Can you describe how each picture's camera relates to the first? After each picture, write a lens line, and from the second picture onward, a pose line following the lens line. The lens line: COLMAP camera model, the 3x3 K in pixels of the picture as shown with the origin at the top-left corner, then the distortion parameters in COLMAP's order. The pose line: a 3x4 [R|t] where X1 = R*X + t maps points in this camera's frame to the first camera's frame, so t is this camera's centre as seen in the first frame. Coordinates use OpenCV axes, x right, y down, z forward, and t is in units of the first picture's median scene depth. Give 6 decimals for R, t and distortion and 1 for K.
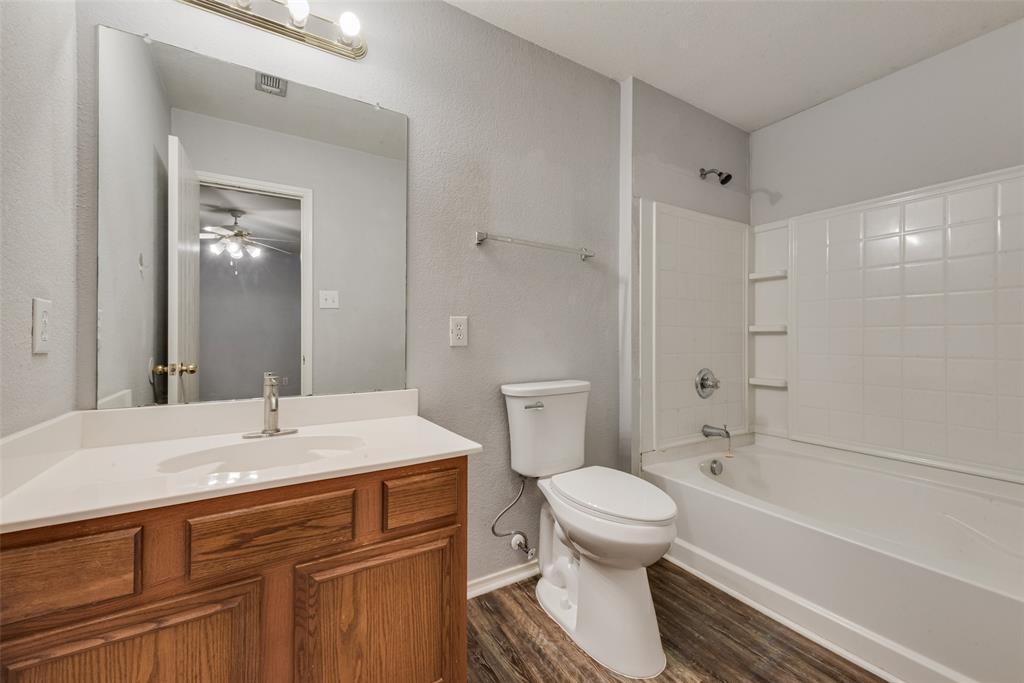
lens RADIAL K [[412.6, 0, 514.2], [0, 412.6, 349.1], [0, 0, 1]] dist [0.012003, -0.000265]
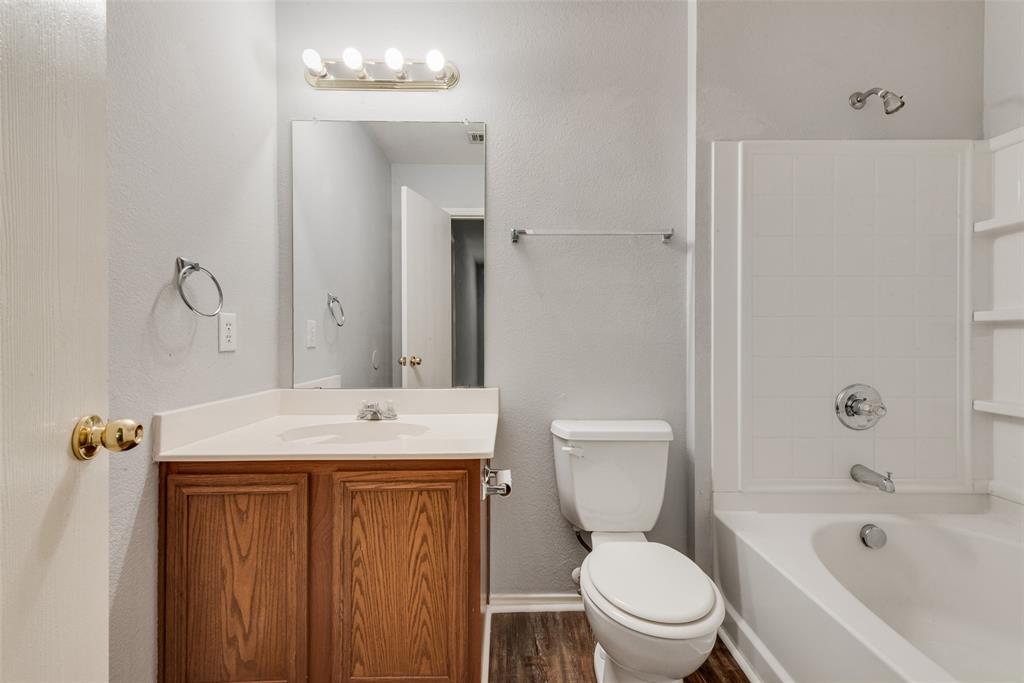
lens RADIAL K [[404.3, 0, 515.4], [0, 404.3, 338.4], [0, 0, 1]] dist [0.001552, -0.000009]
pose [[0.865003, -0.002432, -0.501761, 0.324540], [-0.008491, 0.999774, -0.019485, -0.005844], [0.501695, 0.021115, 0.864787, 0.168395]]
